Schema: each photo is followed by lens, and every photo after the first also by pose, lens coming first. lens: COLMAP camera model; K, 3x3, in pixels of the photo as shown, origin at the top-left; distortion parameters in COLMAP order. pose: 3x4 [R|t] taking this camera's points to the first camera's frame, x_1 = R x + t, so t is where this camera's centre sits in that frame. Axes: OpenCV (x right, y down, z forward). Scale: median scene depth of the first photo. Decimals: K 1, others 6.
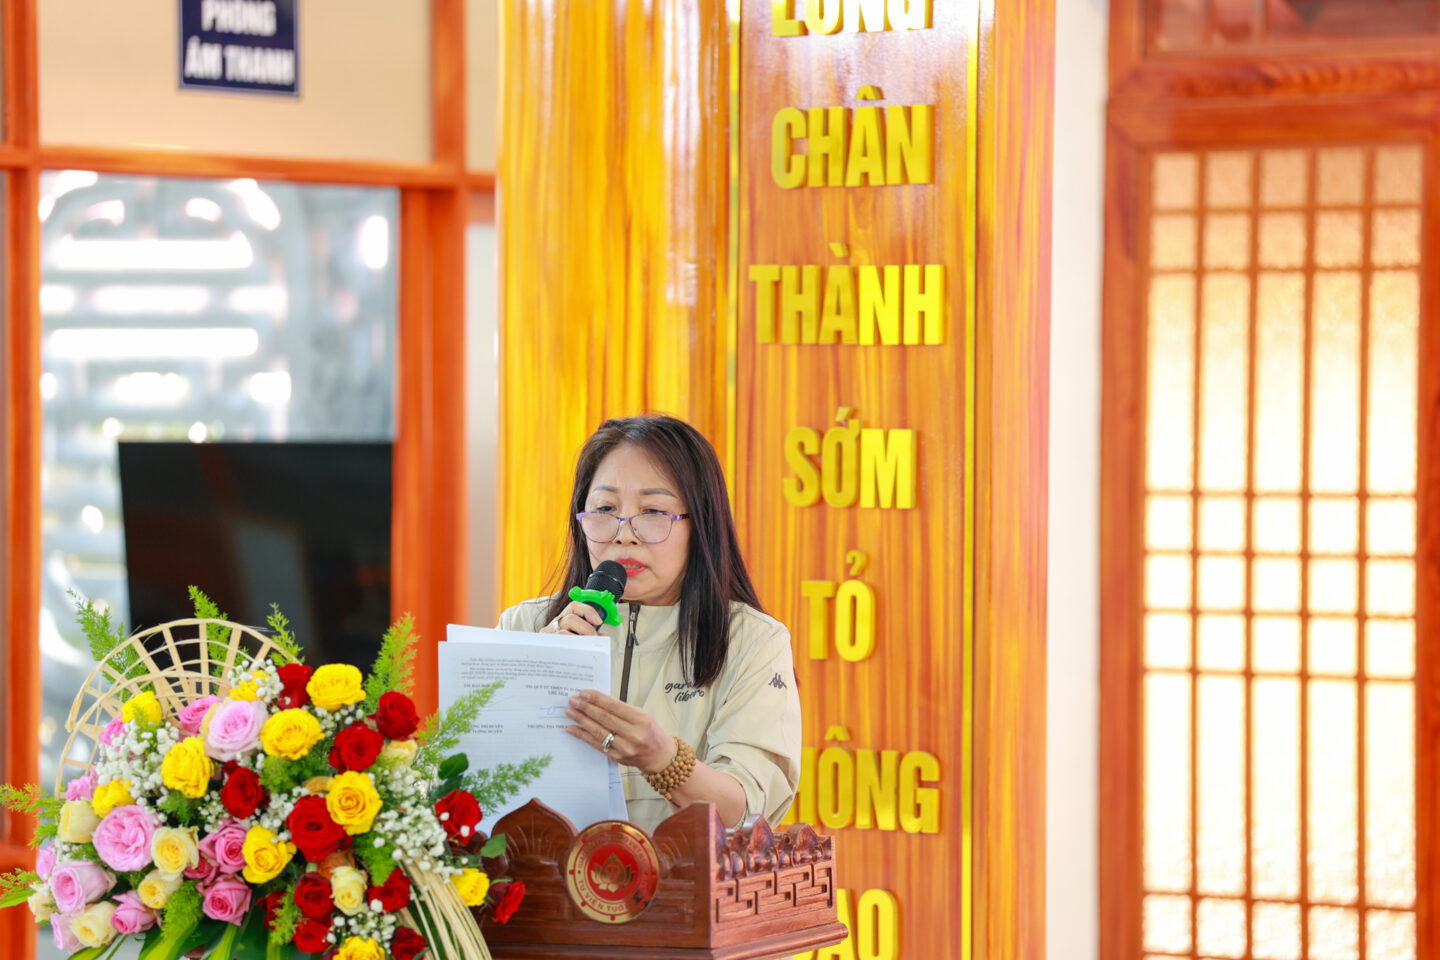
lens RADIAL K [[7617.1, 0, 717.1], [0, 7617.1, 483.5], [0, 0, 1]] dist [1.833839, 0.000000]
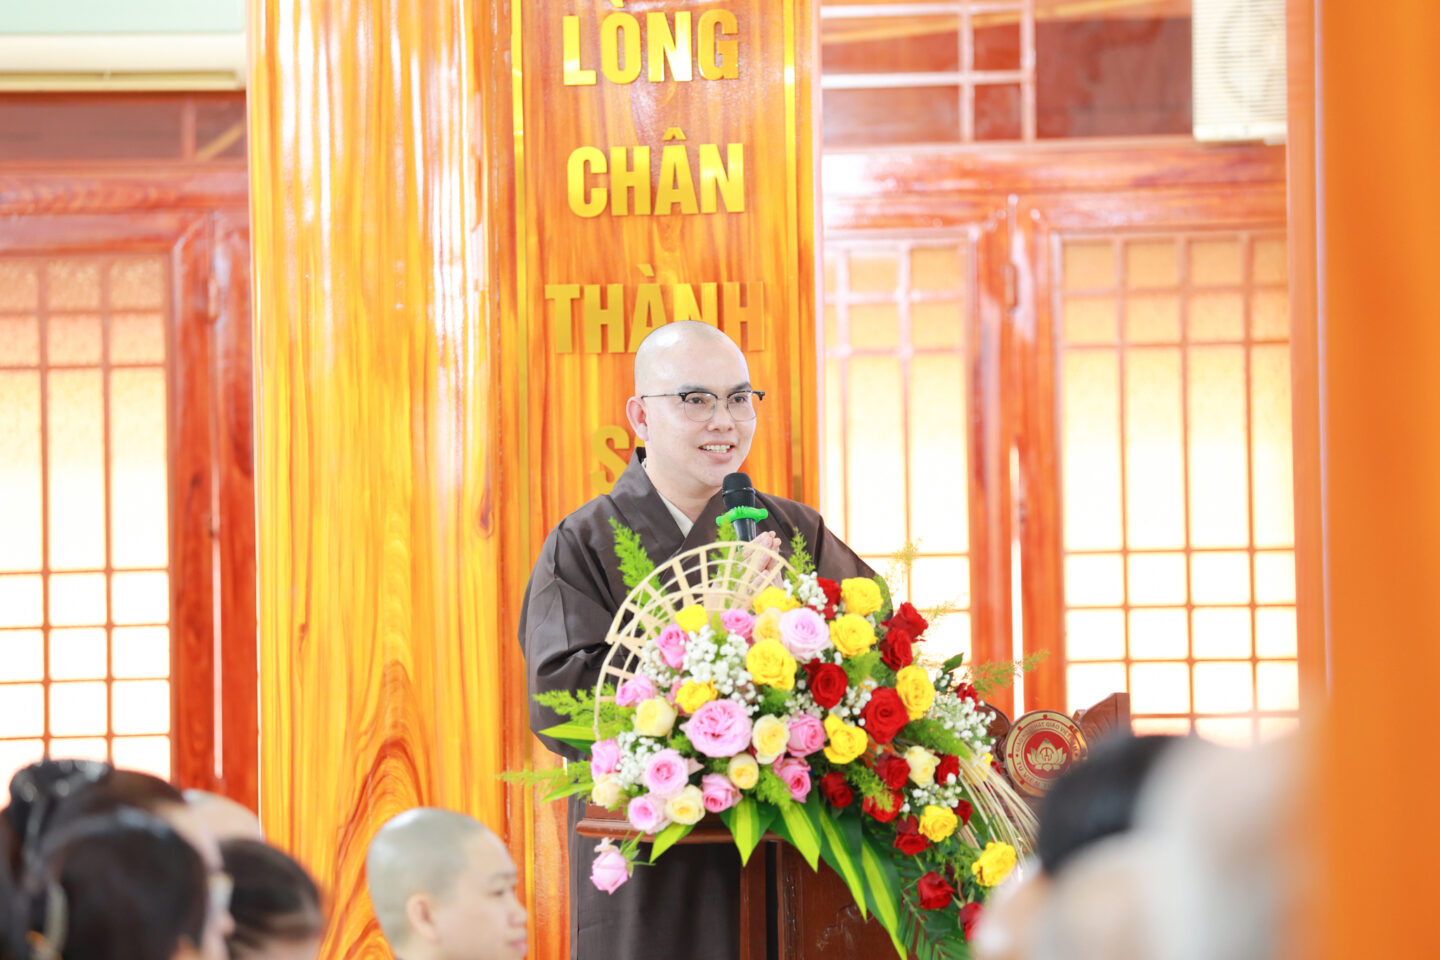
lens RADIAL K [[7617.1, 0, 721.5], [0, 7617.1, 475.9], [0, 0, 1]] dist [1.833839, 0.000000]
pose [[0.808264, 0.001929, 0.588817, -0.655664], [0.028928, 0.998657, -0.042982, 0.050289], [-0.588109, 0.051775, 0.807123, 0.070568]]
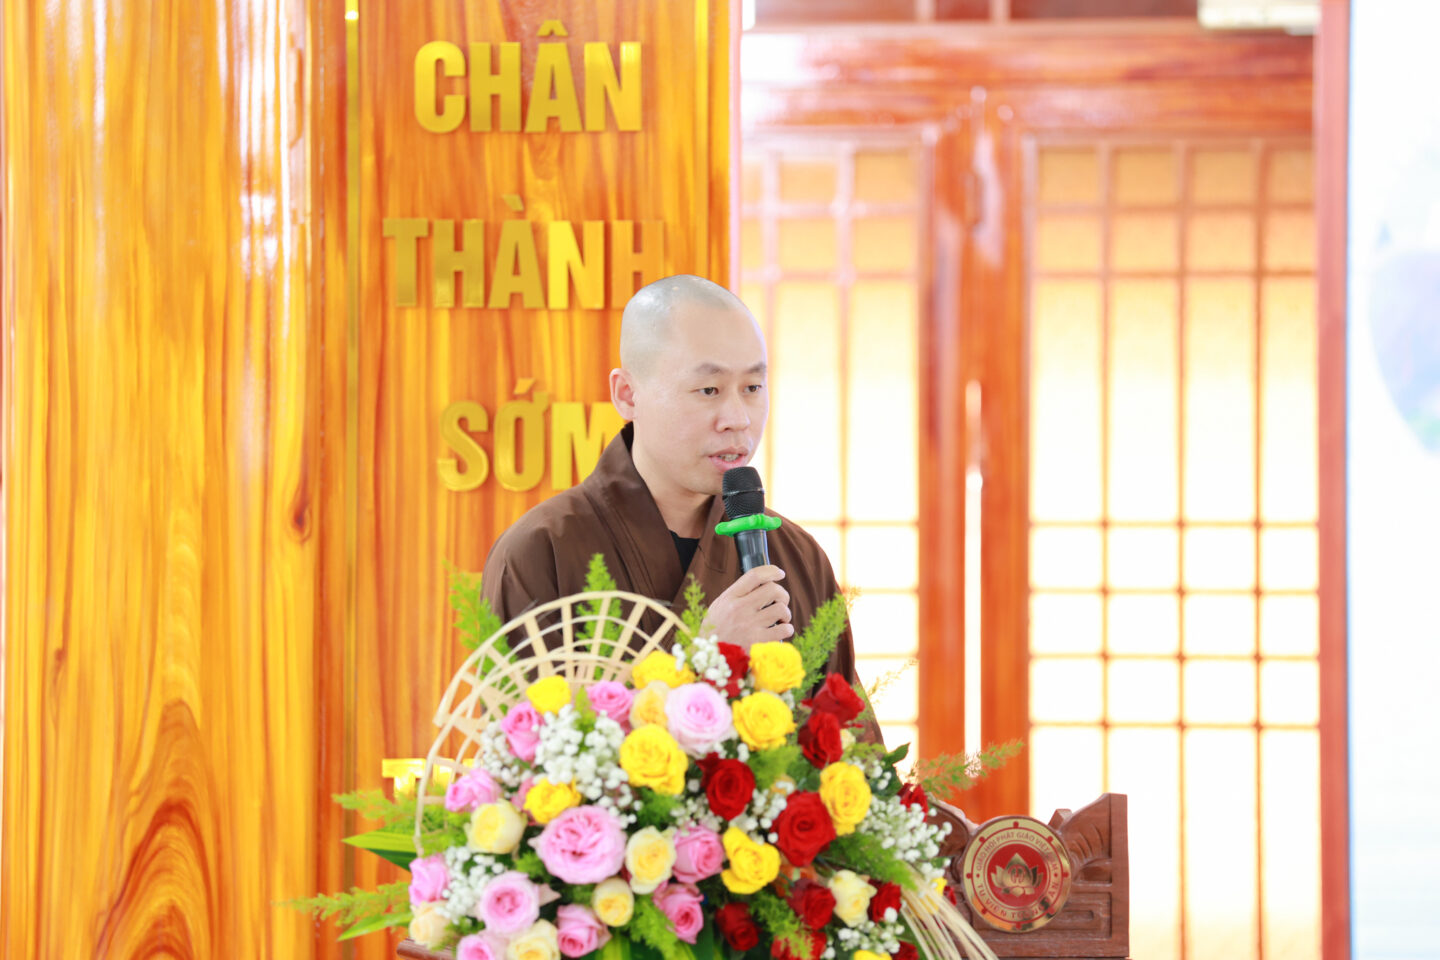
lens RADIAL K [[7617.1, 0, 717.3], [0, 7617.1, 474.1], [0, 0, 1]] dist [1.833839, 0.000000]
pose [[0.803994, 0.003424, 0.594627, -0.502368], [0.008745, 0.999807, -0.017582, 0.017334], [-0.594573, 0.019336, 0.803809, 0.268262]]
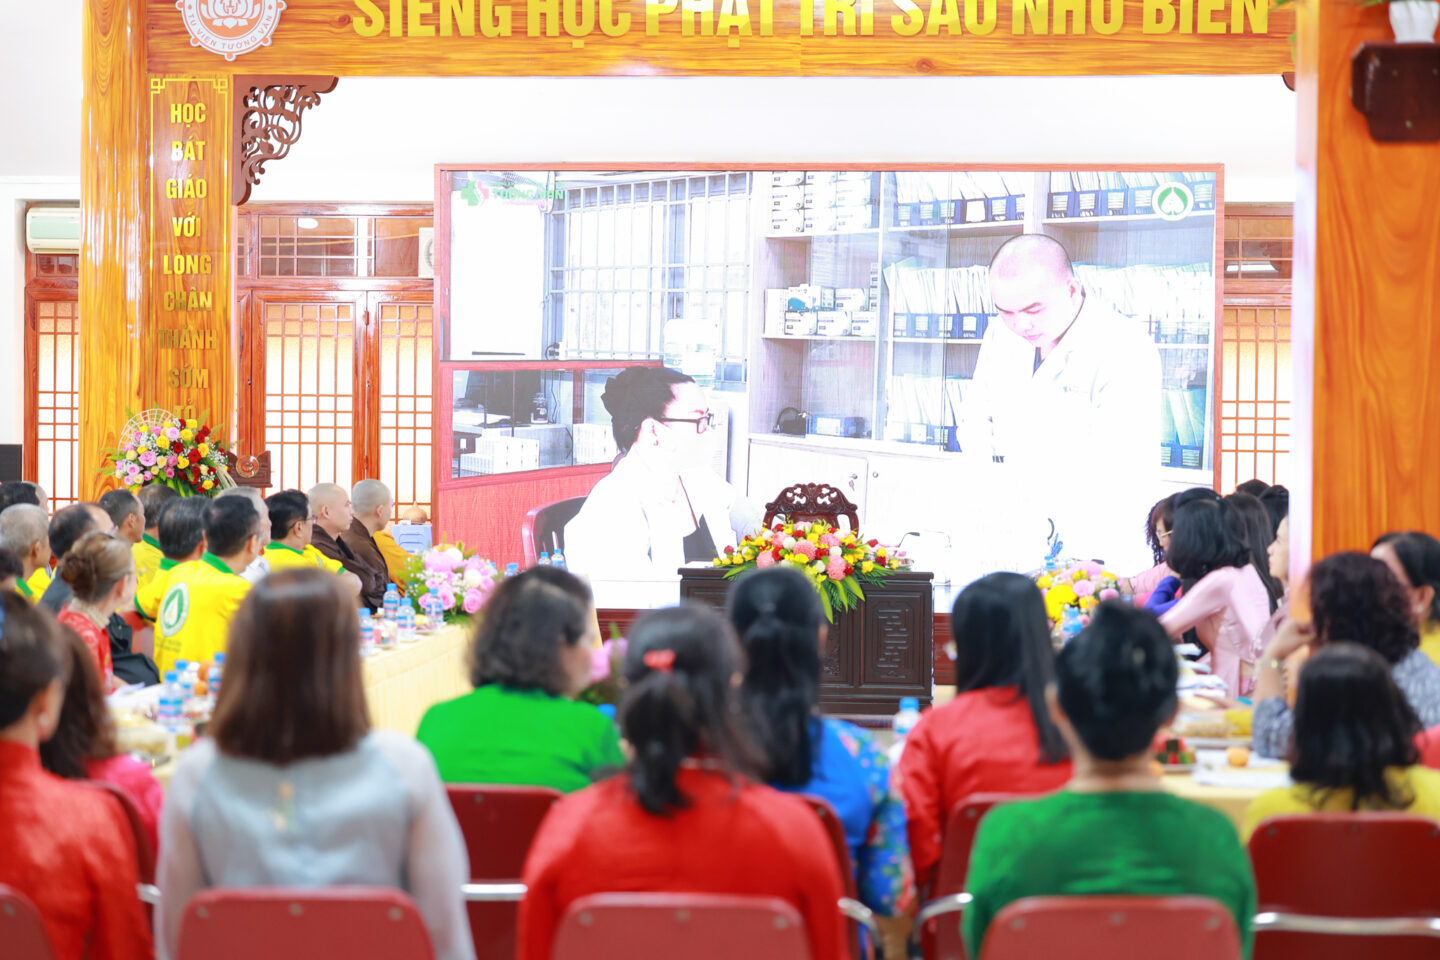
lens RADIAL K [[2808.2, 0, 716.2], [0, 2808.2, 480.1], [0, 0, 1]] dist [0.046535, 0.000000]
pose [[0.803074, -0.012685, 0.595745, -0.671694], [0.001664, 0.999817, 0.019046, 0.024901], [-0.595877, -0.014305, 0.802948, -0.407777]]
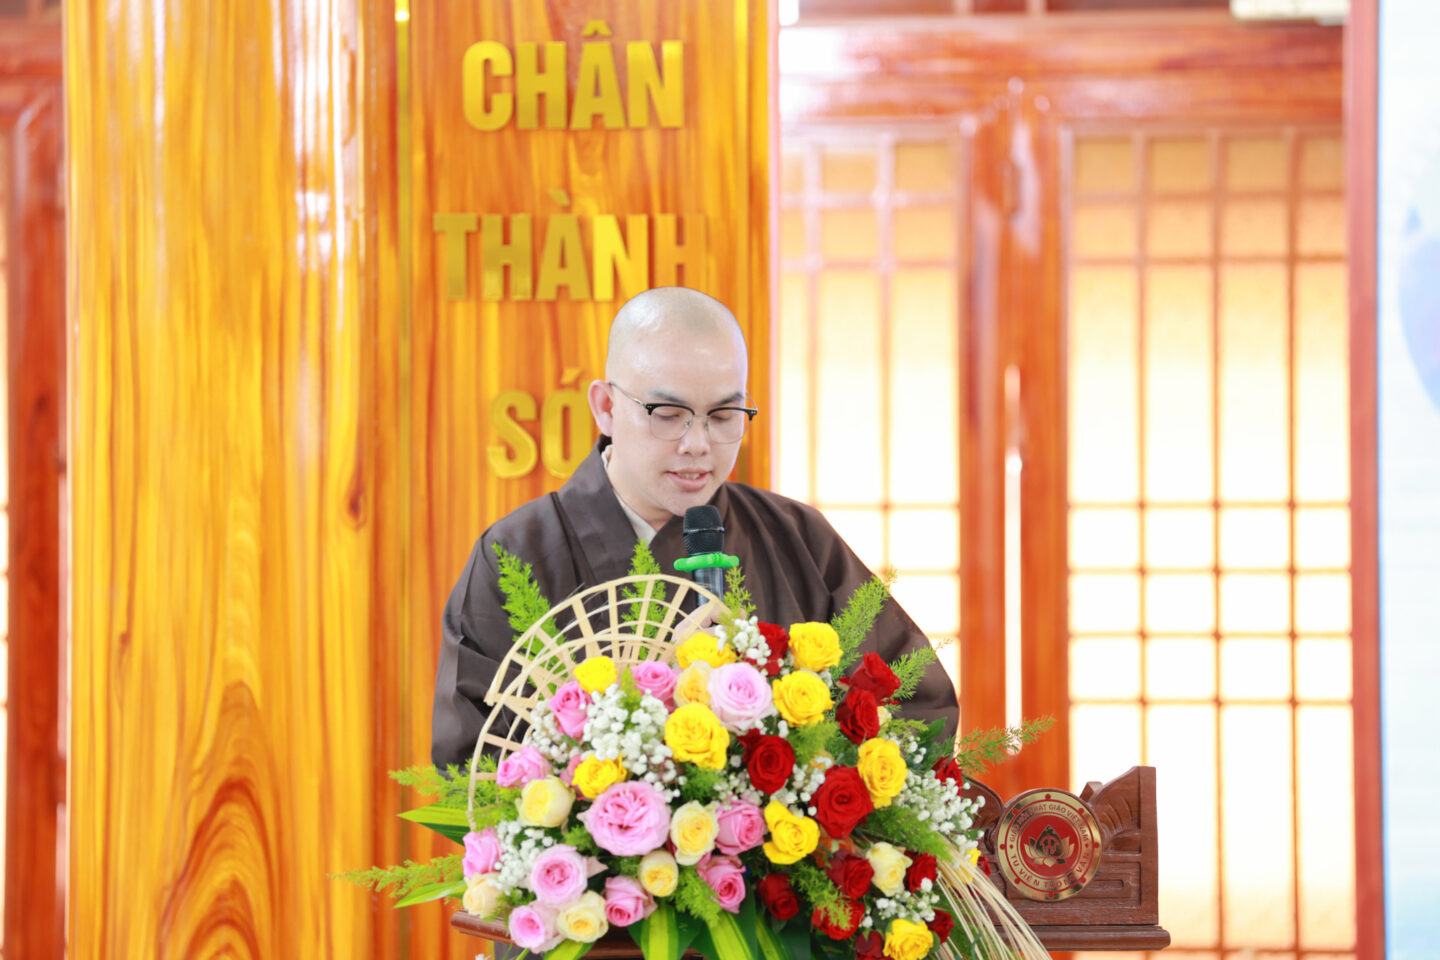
lens RADIAL K [[7617.1, 0, 722.3], [0, 7617.1, 481.5], [0, 0, 1]] dist [1.833839, 0.000000]
pose [[0.807796, -0.003361, 0.589453, -0.517542], [0.014564, 0.999792, -0.014258, 0.017307], [-0.589282, 0.020102, 0.807677, 0.245224]]
